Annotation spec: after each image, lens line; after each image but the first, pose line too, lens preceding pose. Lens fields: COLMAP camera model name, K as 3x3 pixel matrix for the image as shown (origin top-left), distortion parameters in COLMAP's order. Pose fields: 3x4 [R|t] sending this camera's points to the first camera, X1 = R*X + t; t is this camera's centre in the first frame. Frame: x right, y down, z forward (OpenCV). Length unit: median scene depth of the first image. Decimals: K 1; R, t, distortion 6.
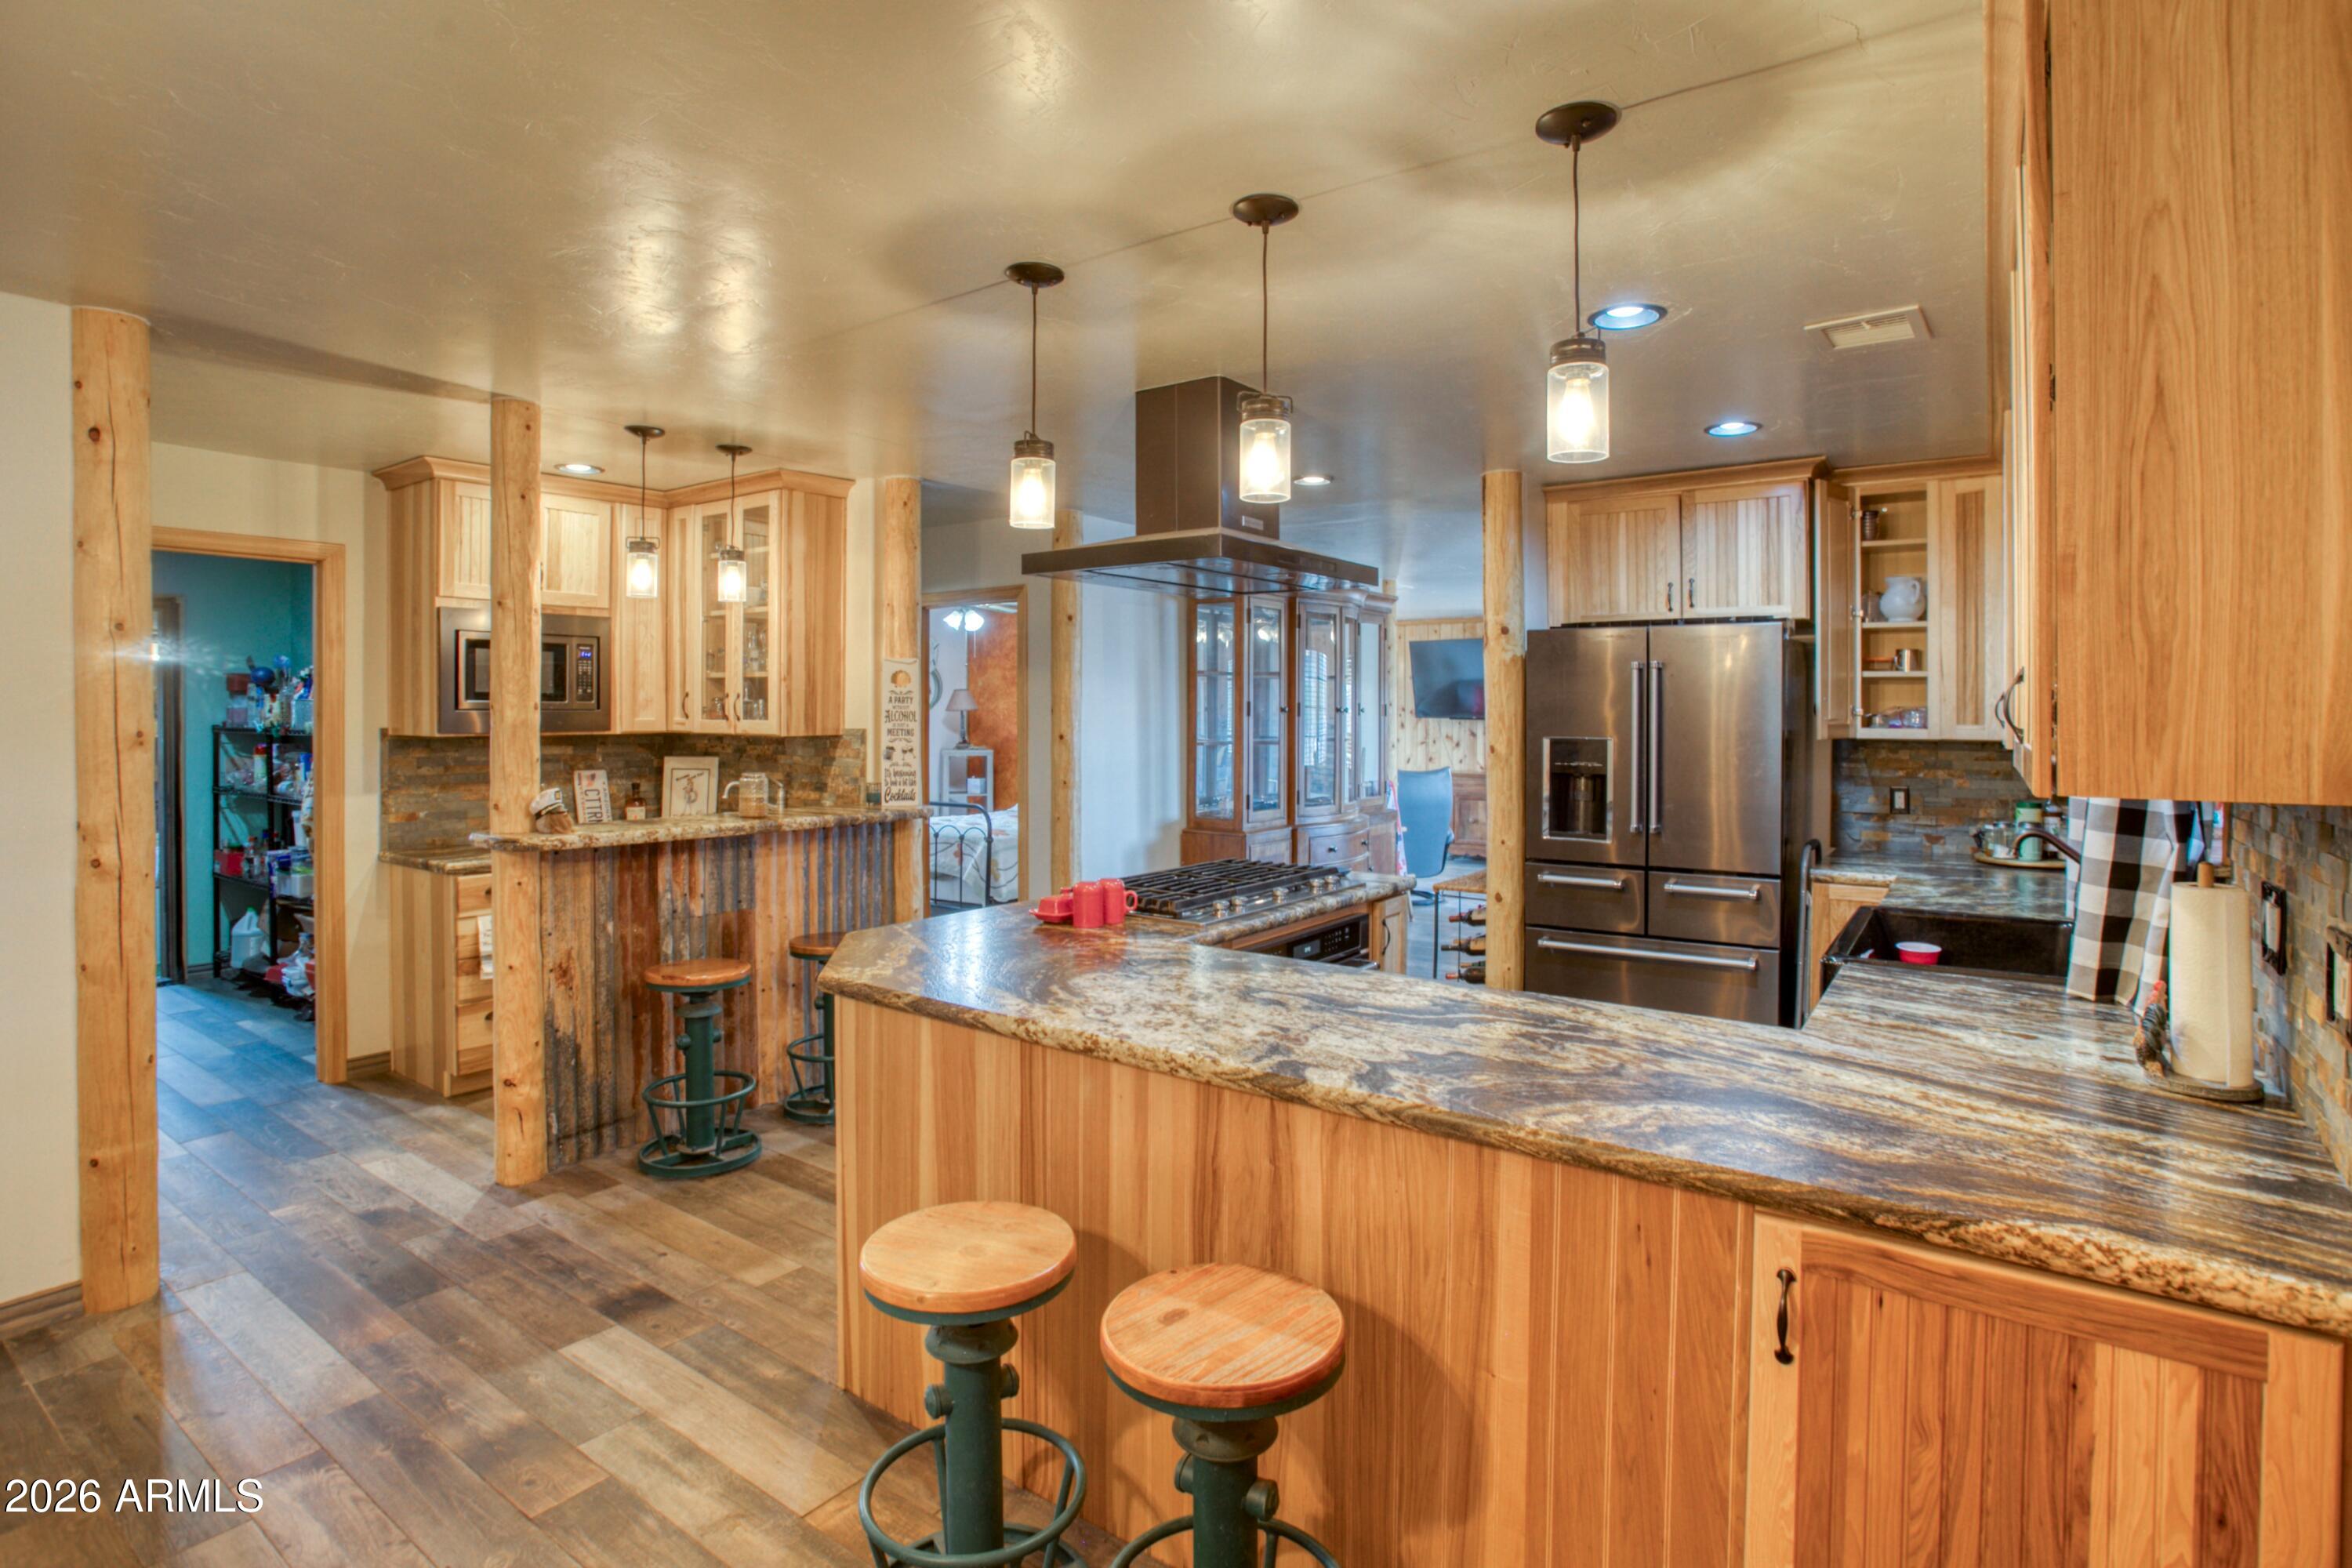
lens RADIAL K [[1195.9, 0, 1168.9], [0, 1195.9, 723.3], [0, 0, 1]] dist [-0.016079, -0.000161]
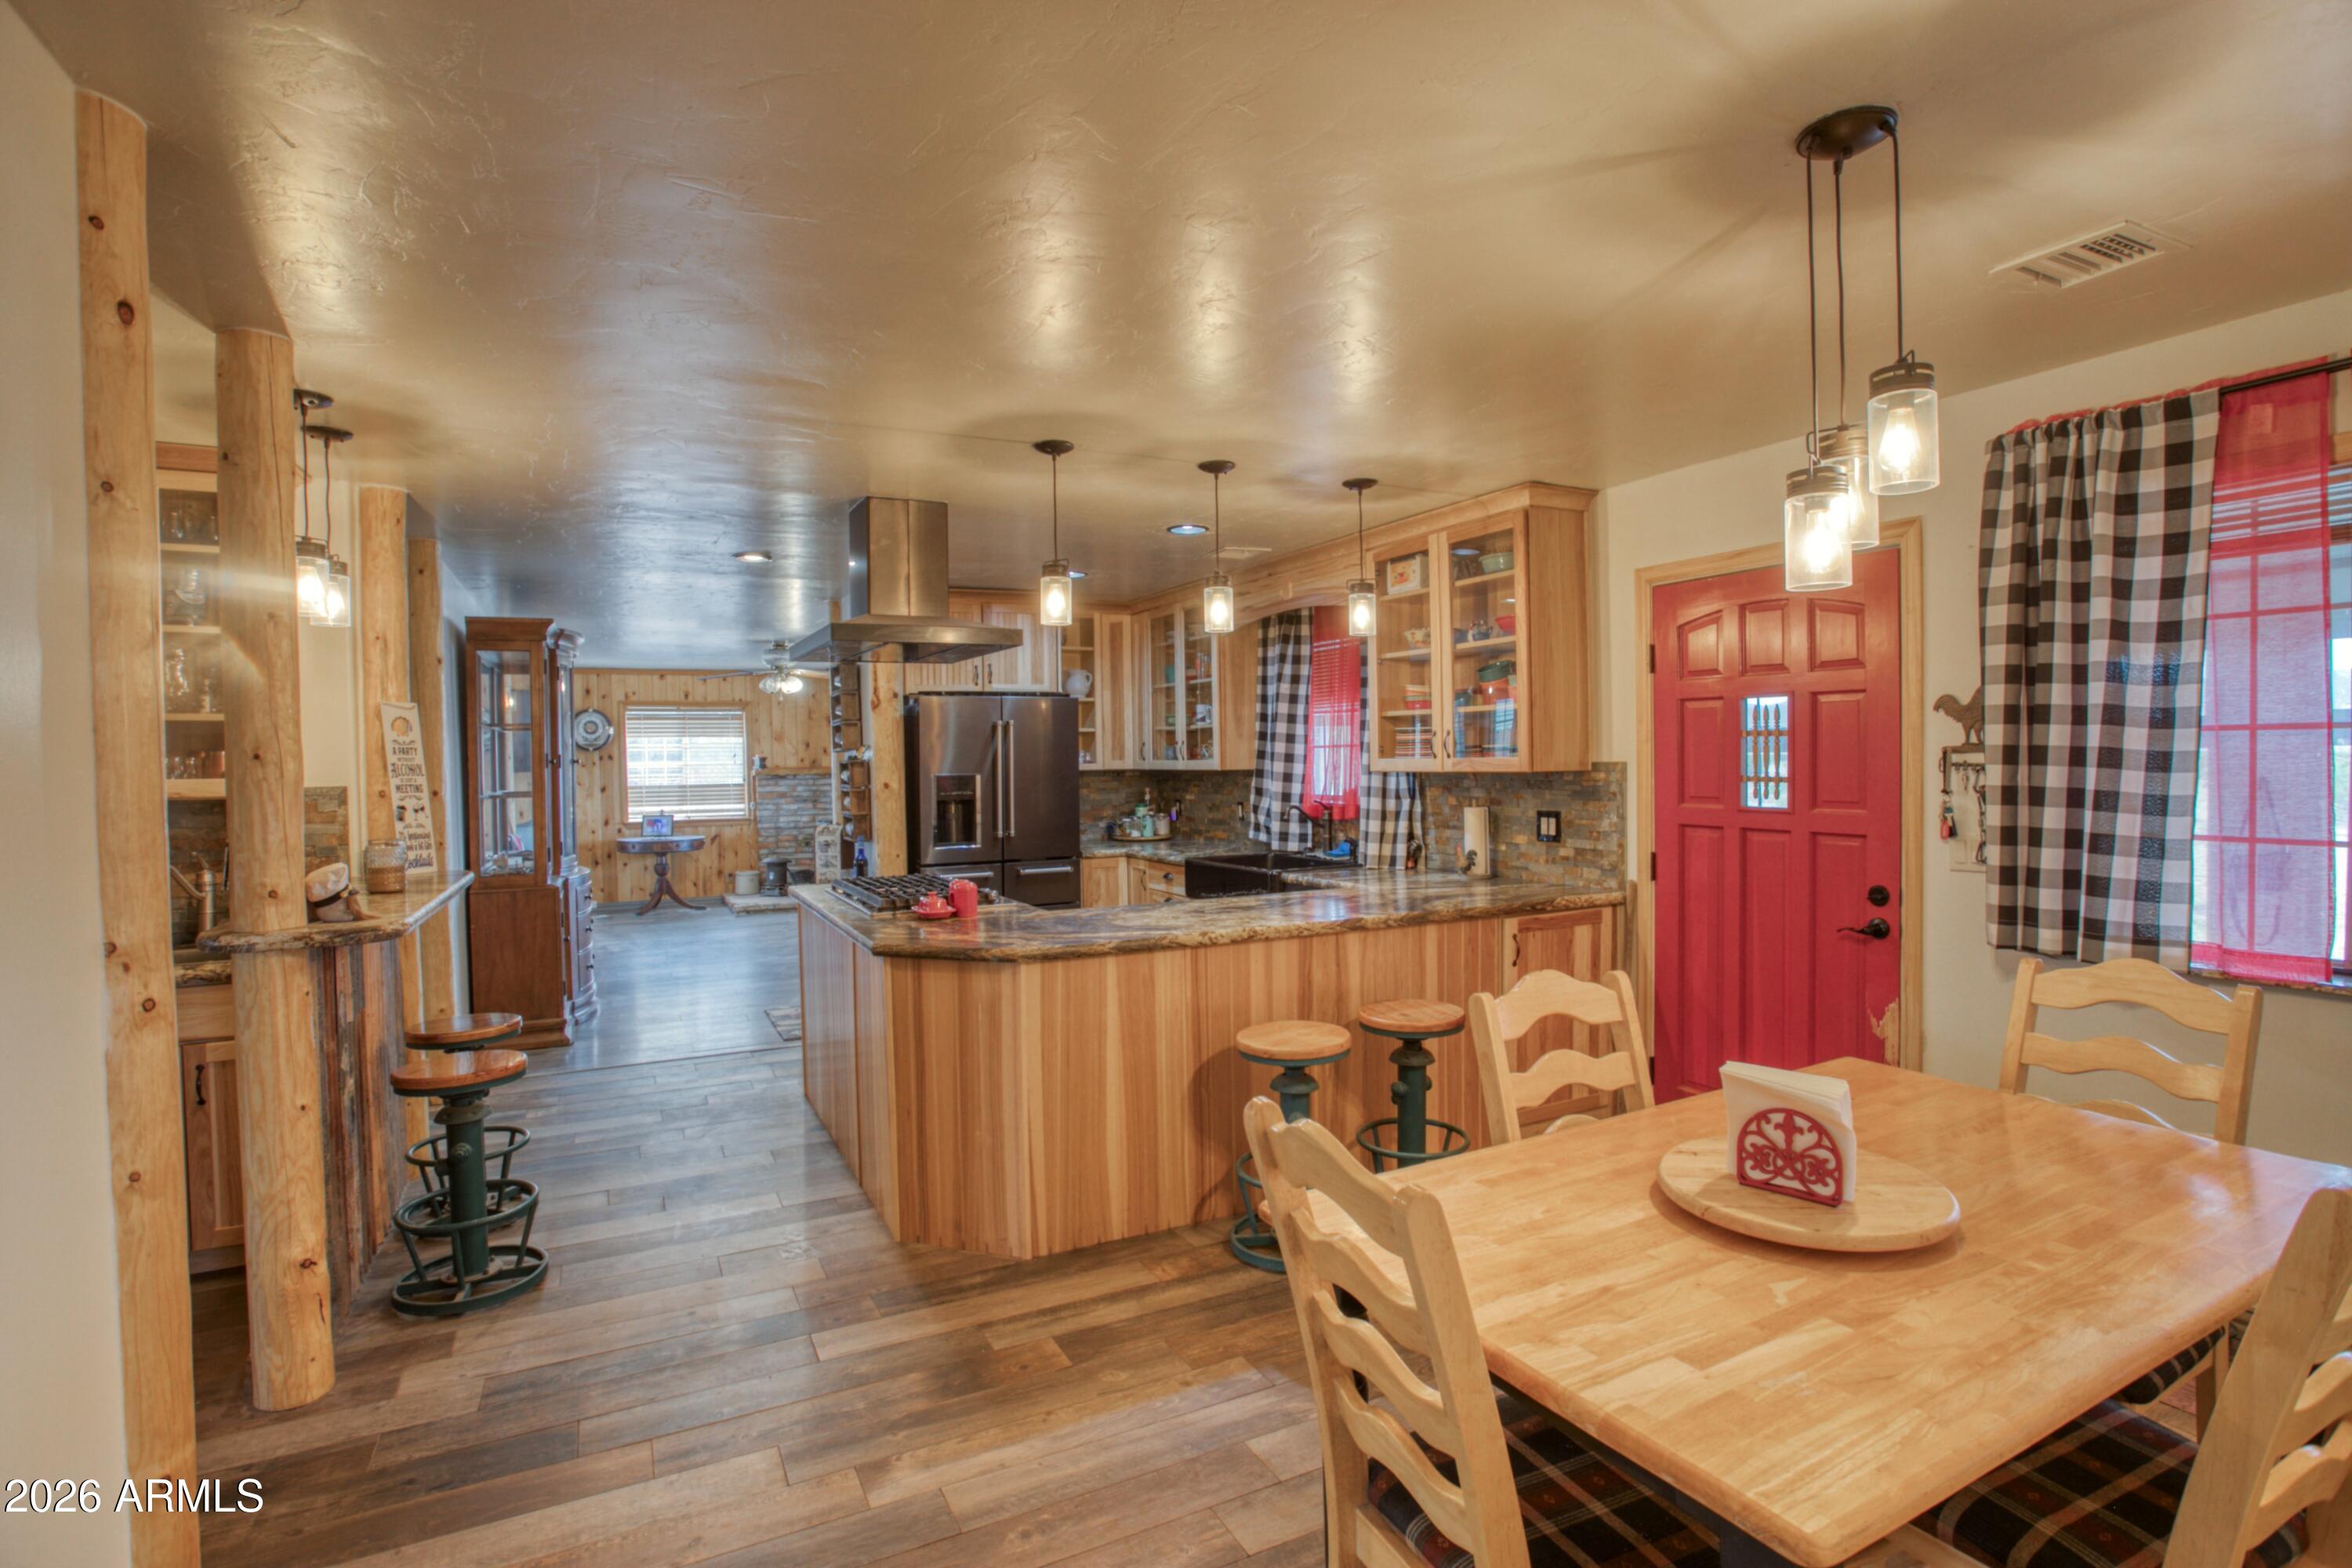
lens RADIAL K [[1195.9, 0, 1165.1], [0, 1195.9, 794.6], [0, 0, 1]] dist [-0.016079, -0.000161]
pose [[0.445022, -0.036690, 0.894768, -0.769566], [0.031404, 0.999185, 0.025352, 0.007710], [-0.894969, 0.016818, 0.445811, 0.147462]]
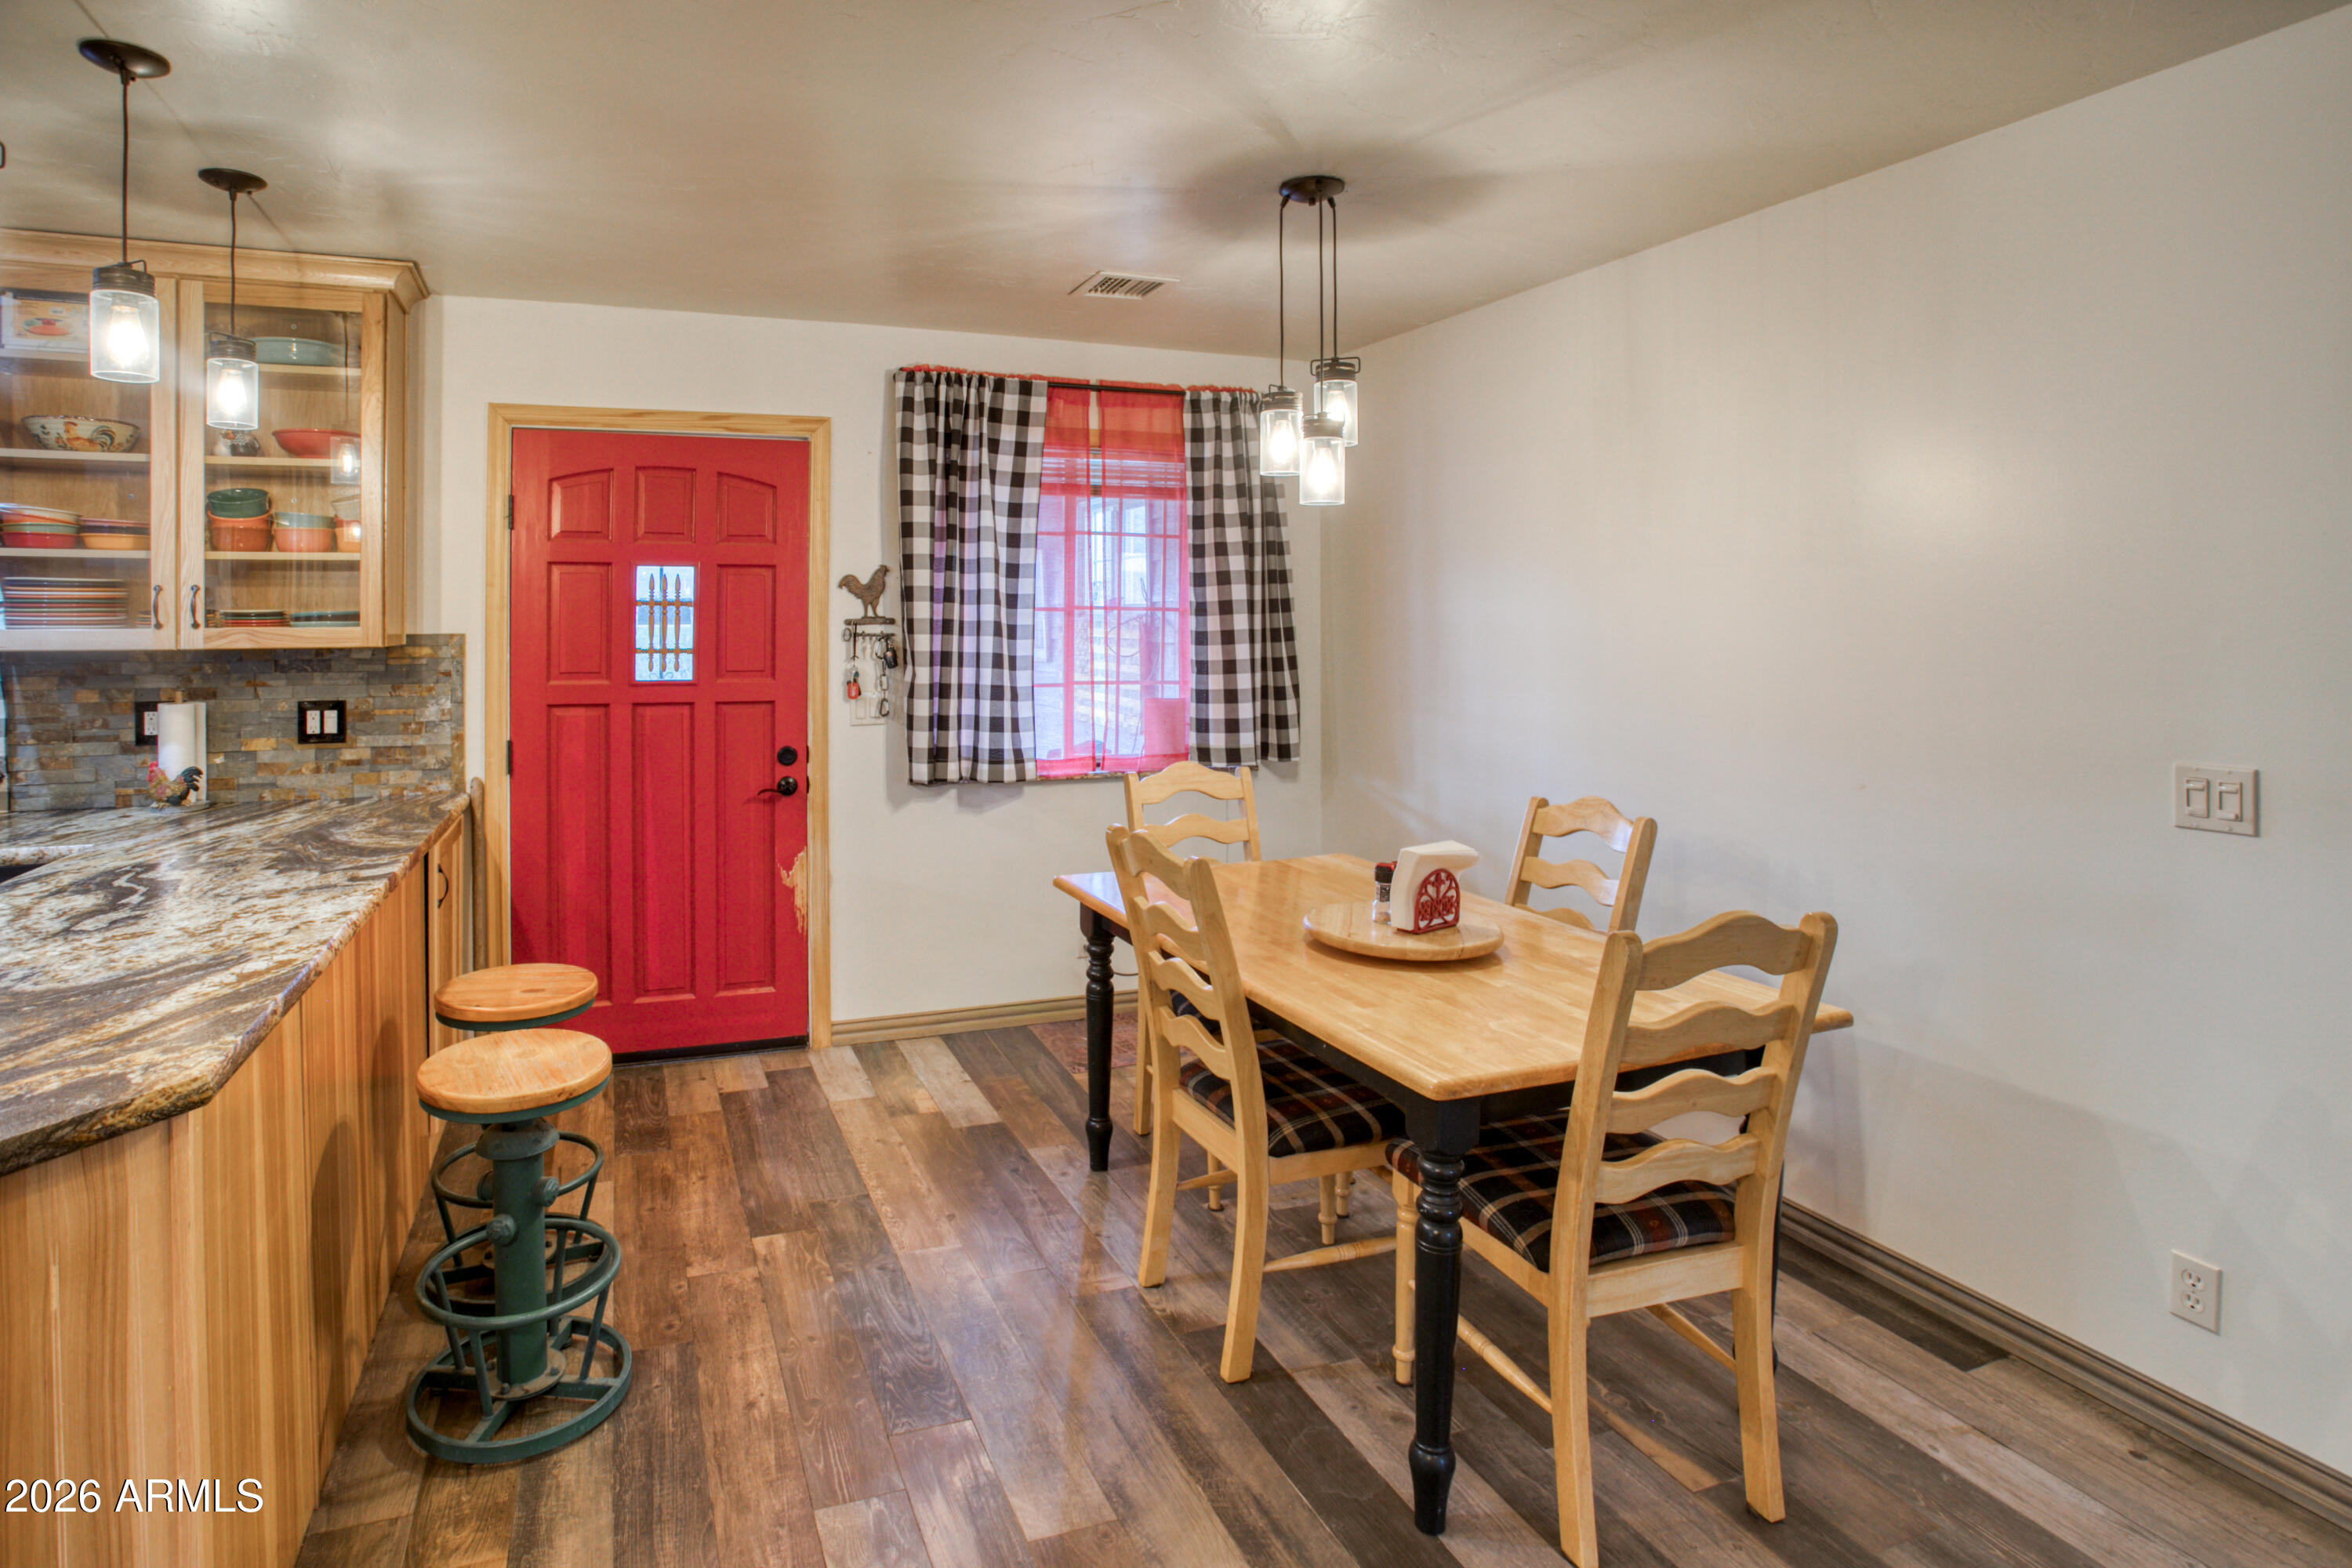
lens RADIAL K [[1214.6, 0, 1064.4], [0, 1214.6, 620.9], [0, 0, 1]] dist [-0.037604, 0.007715]
pose [[-0.834394, -0.001361, 0.551166, -0.510173], [0.010791, 0.999765, 0.018805, -0.001827], [-0.551062, 0.021638, -0.834183, 0.685286]]
